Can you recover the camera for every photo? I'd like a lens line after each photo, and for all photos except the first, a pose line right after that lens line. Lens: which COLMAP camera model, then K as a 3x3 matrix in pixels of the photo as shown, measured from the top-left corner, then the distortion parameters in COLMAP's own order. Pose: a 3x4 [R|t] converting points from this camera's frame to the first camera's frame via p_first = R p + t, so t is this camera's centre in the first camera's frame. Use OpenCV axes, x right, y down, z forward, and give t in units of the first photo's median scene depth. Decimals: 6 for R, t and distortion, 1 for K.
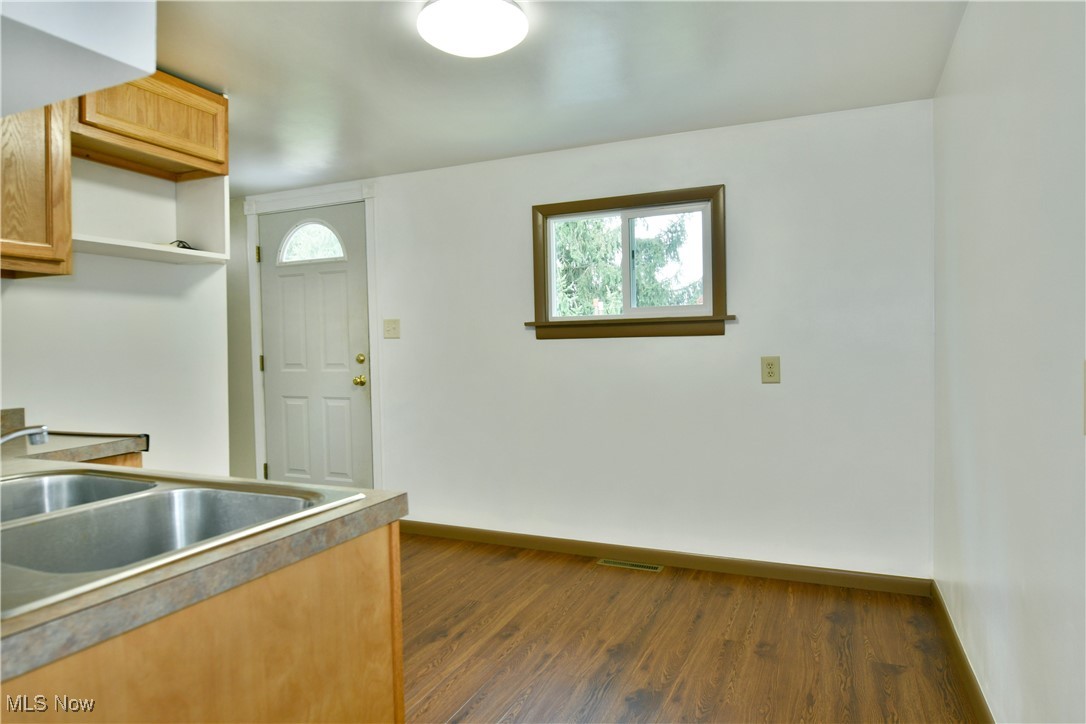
lens RADIAL K [[656.6, 0, 540.4], [0, 656.6, 358.7], [0, 0, 1]] dist [-0.004895, -0.001787]
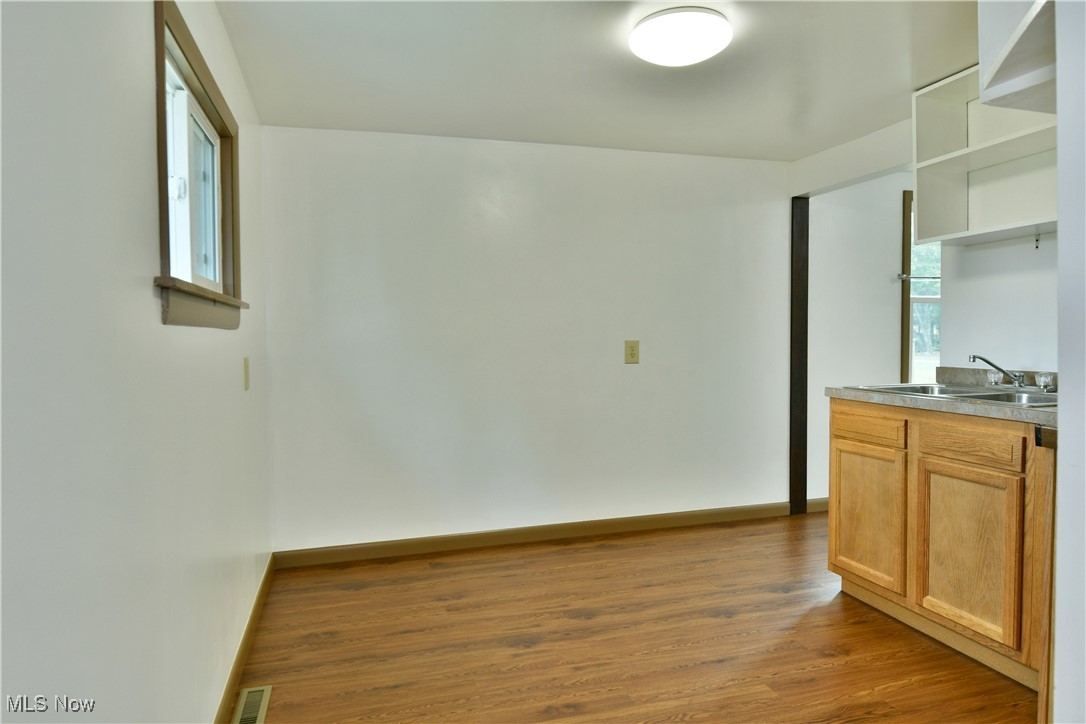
lens RADIAL K [[656.6, 0, 539.2], [0, 656.6, 359.2], [0, 0, 1]] dist [-0.004895, -0.001787]
pose [[-0.645209, -0.000198, 0.764006, -0.657924], [0.042030, 0.998476, 0.035753, -0.018909], [-0.762849, 0.055179, -0.644218, 1.602068]]
